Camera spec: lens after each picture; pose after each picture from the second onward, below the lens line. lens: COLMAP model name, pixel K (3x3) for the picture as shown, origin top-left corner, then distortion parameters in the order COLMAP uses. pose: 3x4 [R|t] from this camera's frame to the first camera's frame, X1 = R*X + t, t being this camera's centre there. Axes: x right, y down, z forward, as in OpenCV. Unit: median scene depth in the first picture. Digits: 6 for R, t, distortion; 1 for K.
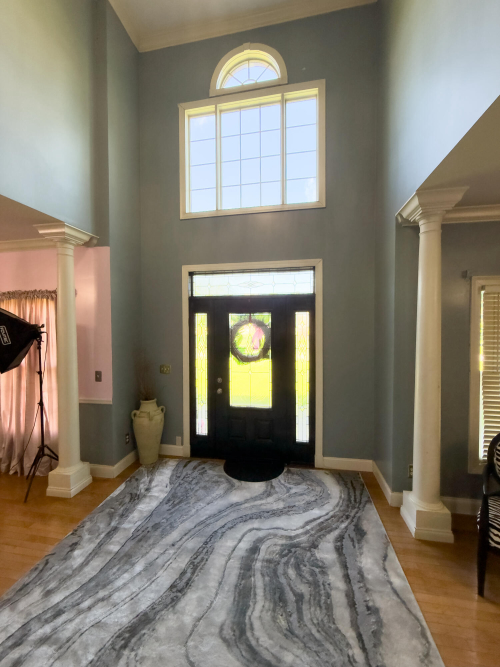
lens RADIAL K [[267.1, 0, 251.0], [0, 267.1, 332.4], [0, 0, 1]] dist [0.002107, 0.000106]
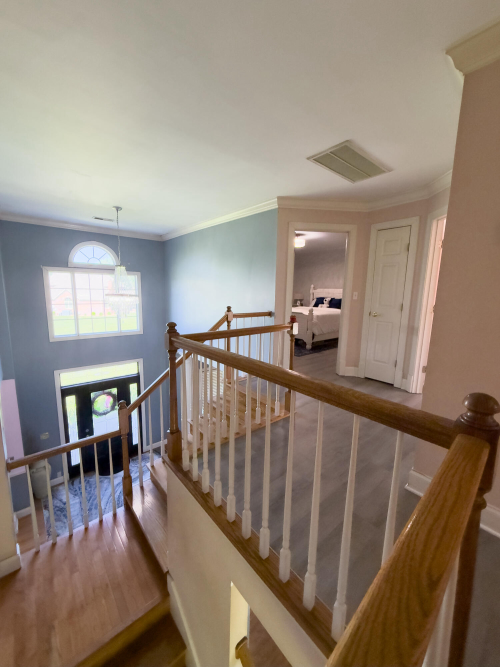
lens RADIAL K [[267.1, 0, 249.5], [0, 267.1, 333.4], [0, 0, 1]] dist [0.002107, 0.000106]
pose [[0.628718, -0.104661, 0.770558, -0.738552], [-0.010568, 0.989660, 0.143043, -0.718330], [-0.777562, -0.098077, 0.621111, -0.863773]]
